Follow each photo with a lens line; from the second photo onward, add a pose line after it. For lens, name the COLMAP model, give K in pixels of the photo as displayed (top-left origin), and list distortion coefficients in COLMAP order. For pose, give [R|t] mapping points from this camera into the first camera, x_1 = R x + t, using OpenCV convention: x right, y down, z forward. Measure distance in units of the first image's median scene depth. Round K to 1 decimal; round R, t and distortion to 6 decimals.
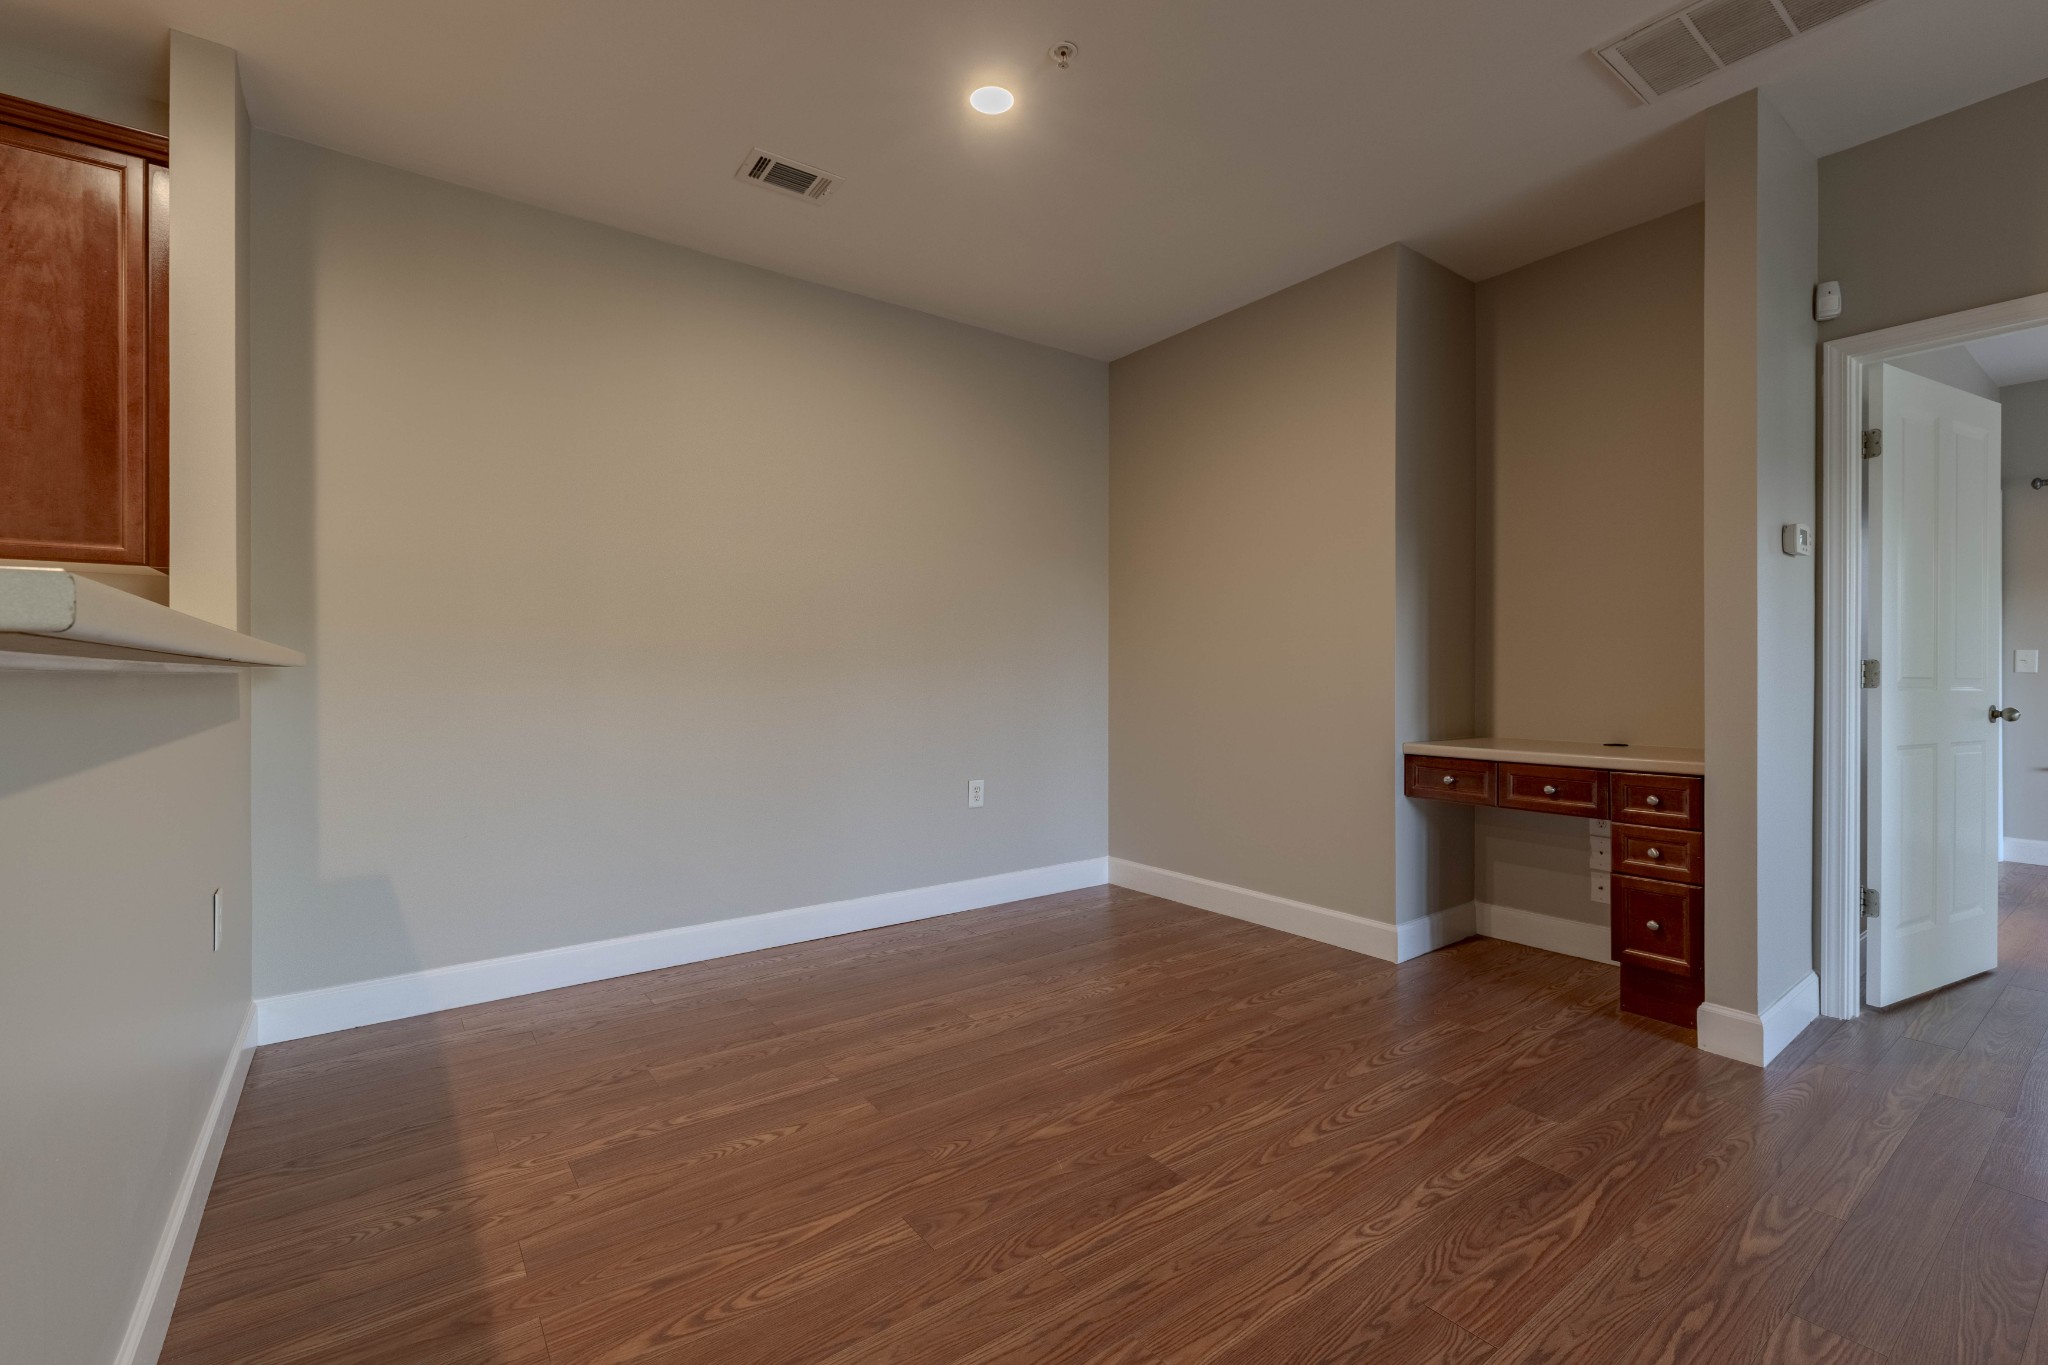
lens RADIAL K [[887.4, 0, 1032.9], [0, 887.4, 672.5], [0, 0, 1]] dist [-0.000873, 0.001623]
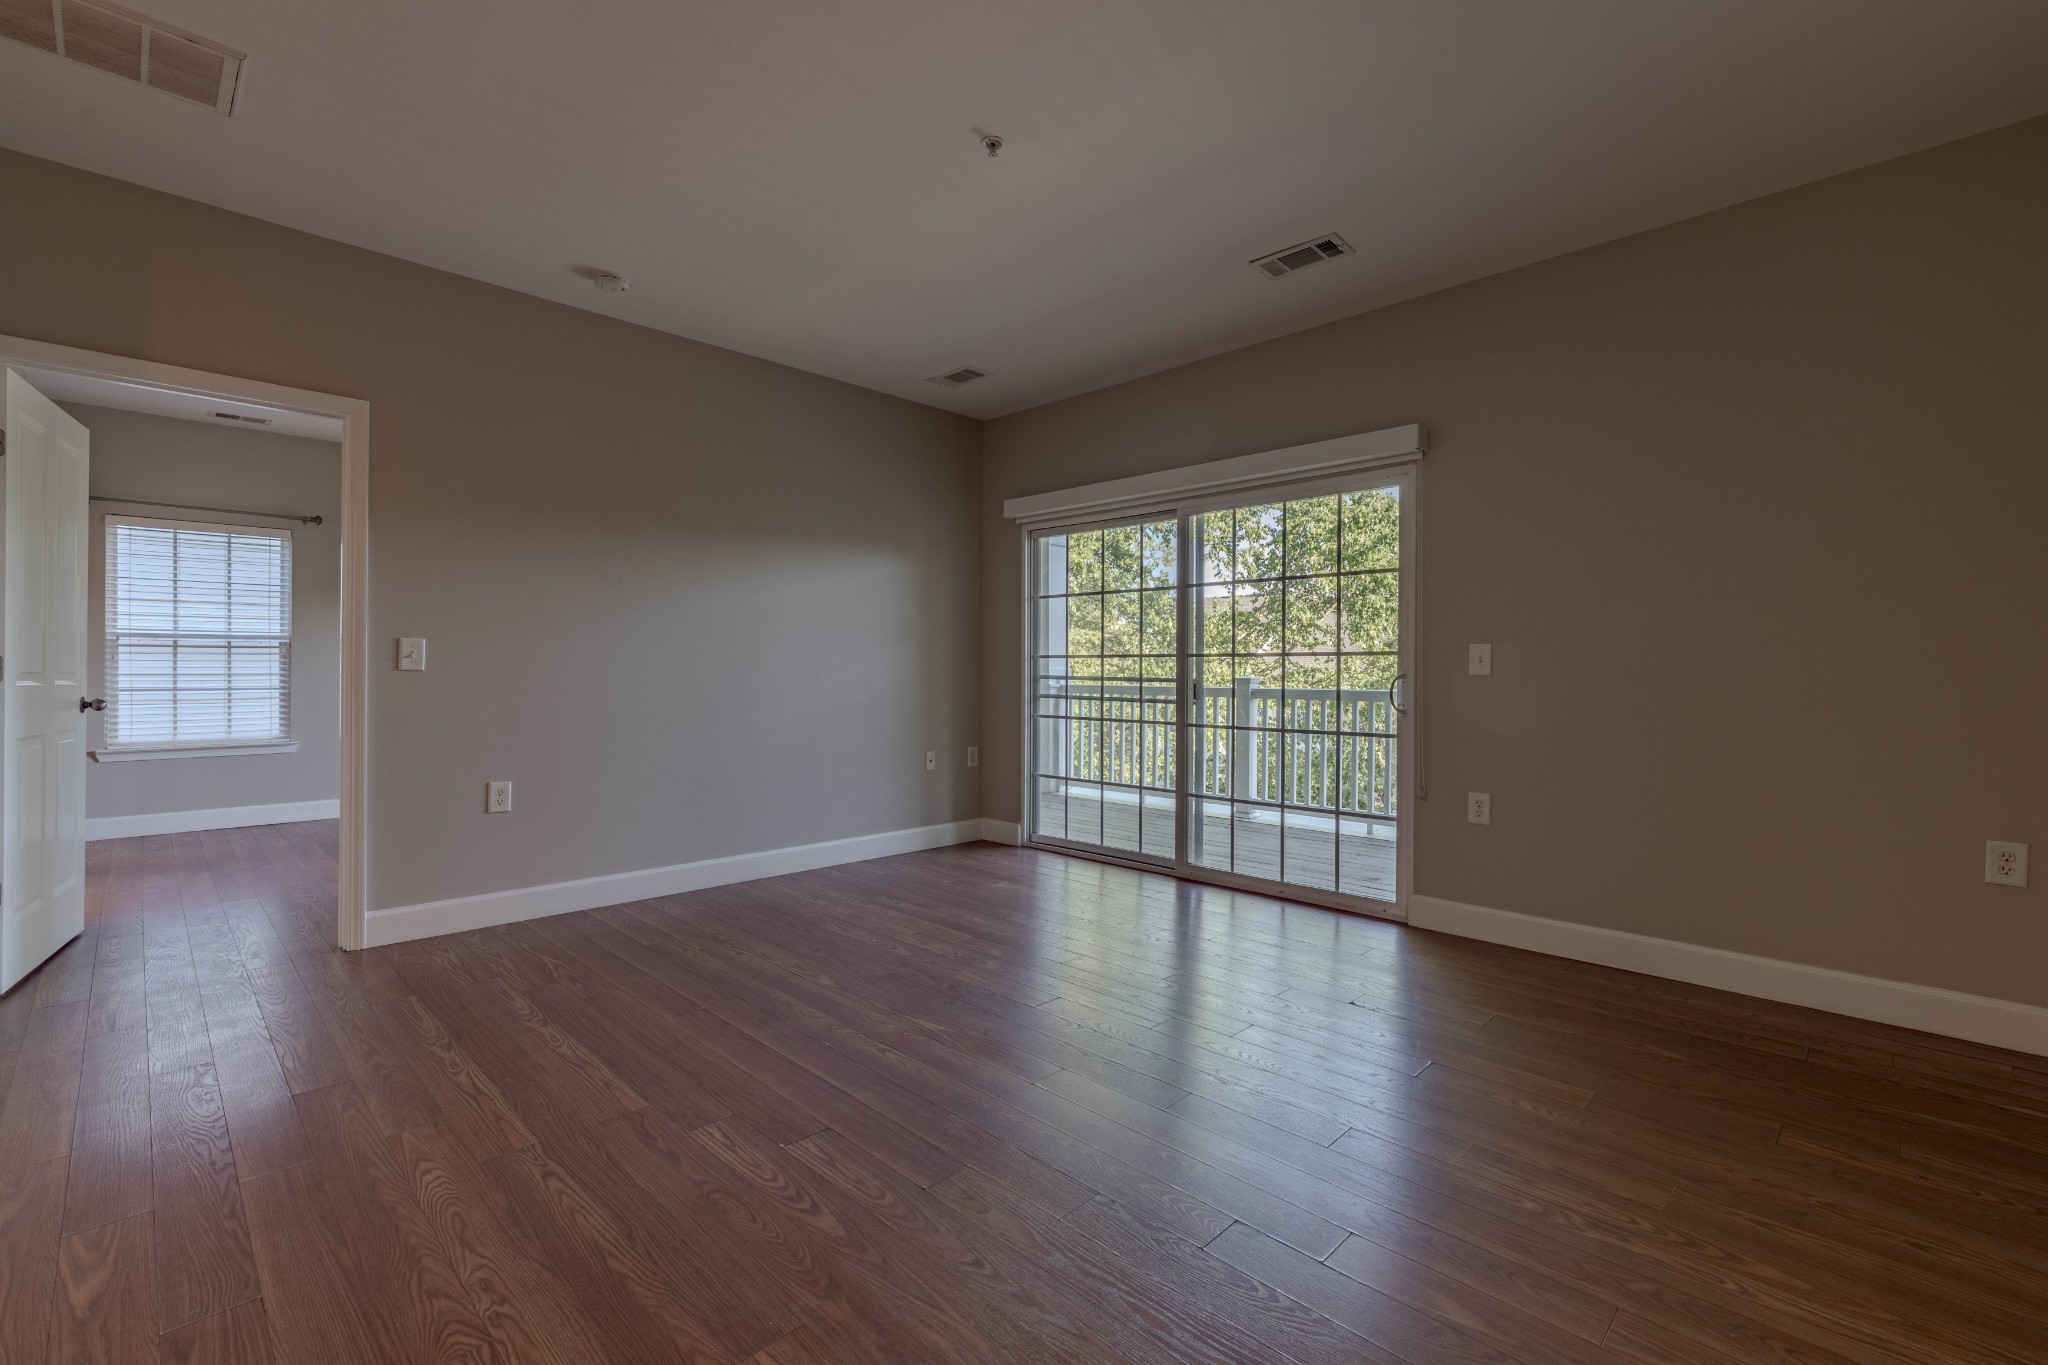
lens RADIAL K [[887.4, 0, 1032.1], [0, 887.4, 672.9], [0, 0, 1]] dist [-0.000873, 0.001623]
pose [[-0.150939, -0.001448, 0.988542, -0.250820], [-0.004457, 0.999990, 0.000784, 0.000349], [-0.988533, -0.004287, -0.150944, -0.020827]]
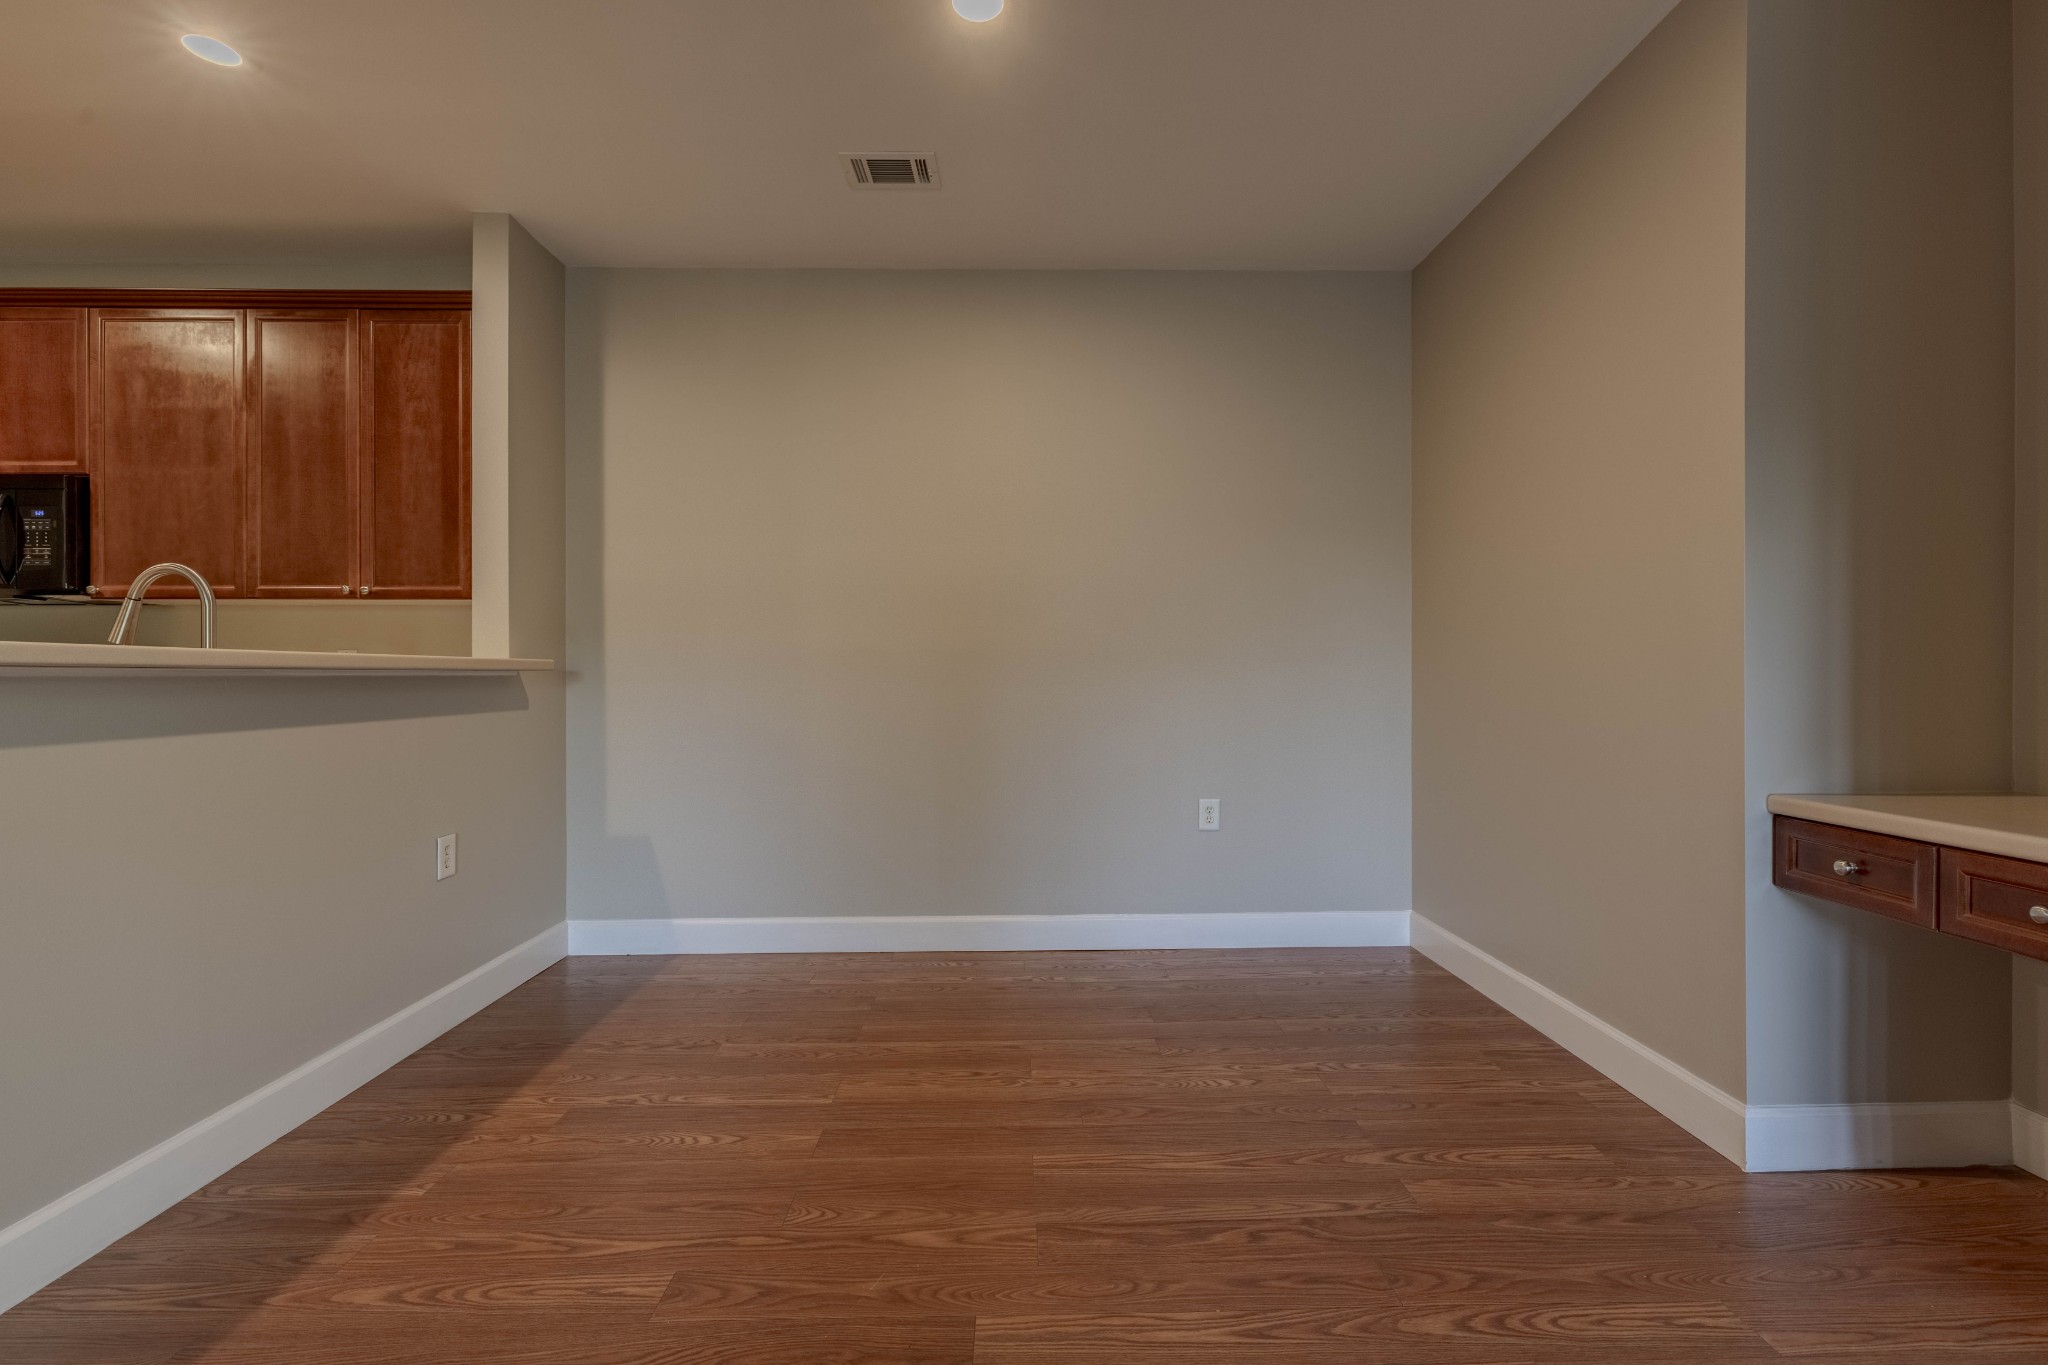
lens RADIAL K [[887.4, 0, 1032.5], [0, 887.4, 673.9], [0, 0, 1]] dist [-0.000873, 0.001623]
pose [[0.813992, -0.002526, -0.580870, 0.453579], [0.003253, 0.999995, 0.000210, 0.000207], [0.580867, -0.002060, 0.813996, 0.313423]]
